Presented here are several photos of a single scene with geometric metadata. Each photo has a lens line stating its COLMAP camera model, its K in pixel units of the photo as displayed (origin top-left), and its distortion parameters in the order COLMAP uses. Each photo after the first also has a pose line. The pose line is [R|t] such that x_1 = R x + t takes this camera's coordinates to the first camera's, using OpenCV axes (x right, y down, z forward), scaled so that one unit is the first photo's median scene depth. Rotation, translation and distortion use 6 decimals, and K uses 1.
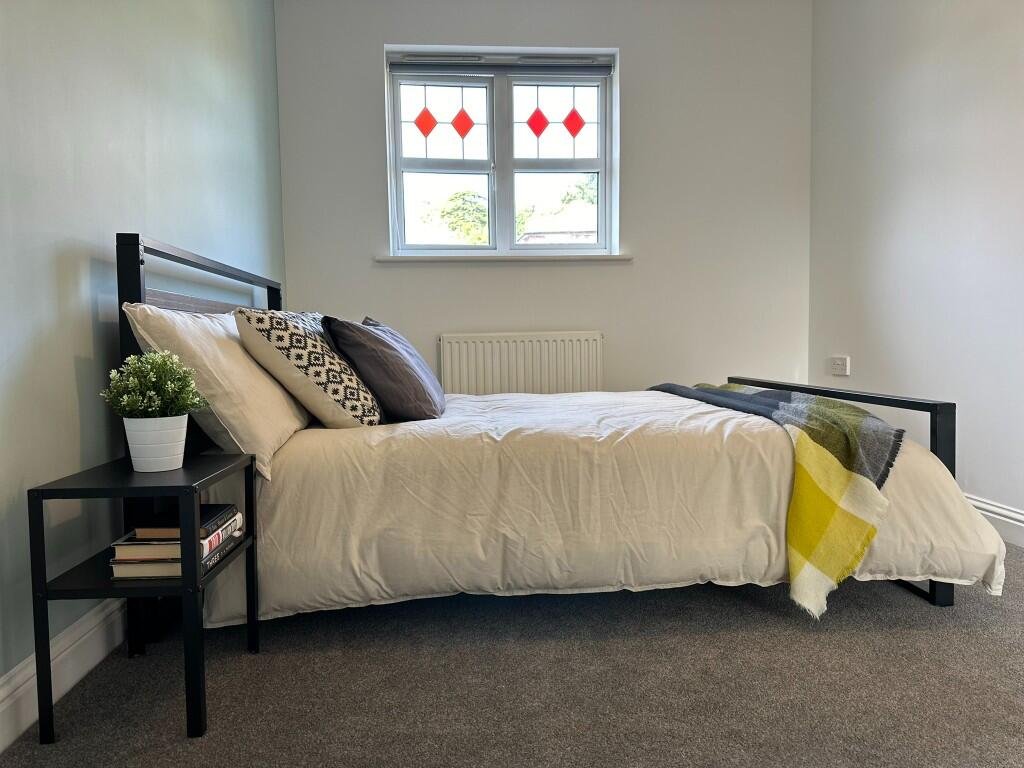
lens RADIAL K [[730.2, 0, 516.8], [0, 730.2, 386.4], [0, 0, 1]] dist [0.009375, -0.022265]
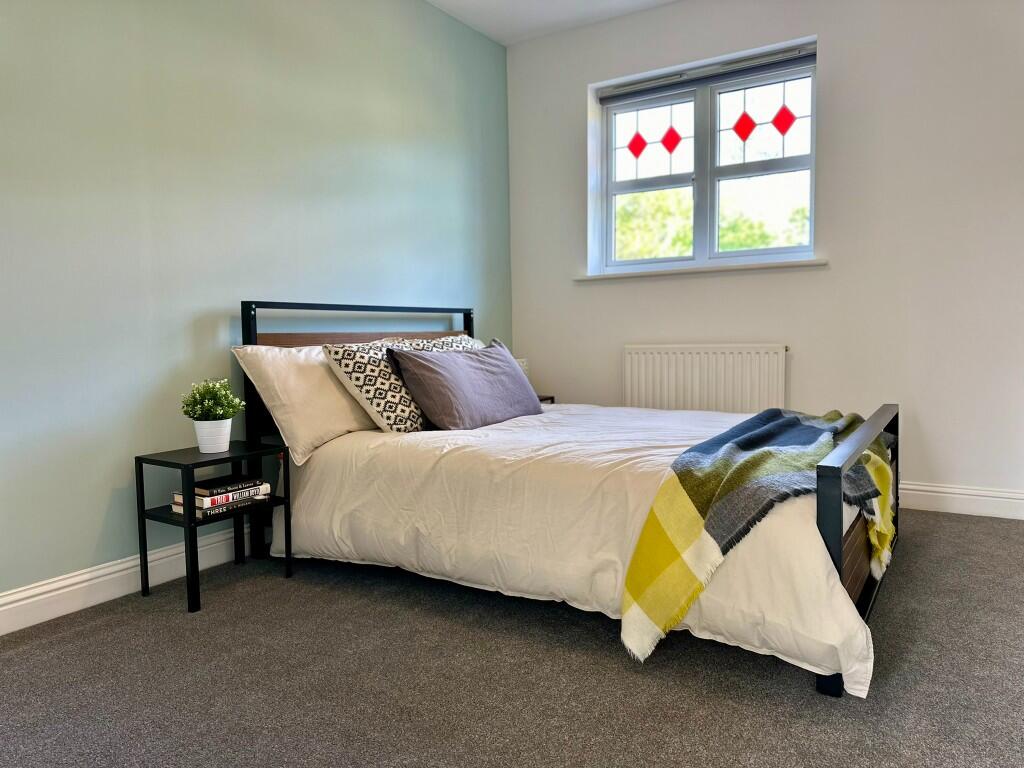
lens RADIAL K [[730.2, 0, 517.1], [0, 730.2, 381.0], [0, 0, 1]] dist [0.009375, -0.022265]
pose [[0.793373, 0.043672, -0.607167, 0.782616], [-0.029533, 0.999010, 0.033266, -0.090620], [0.608018, -0.008461, 0.793878, 0.078302]]
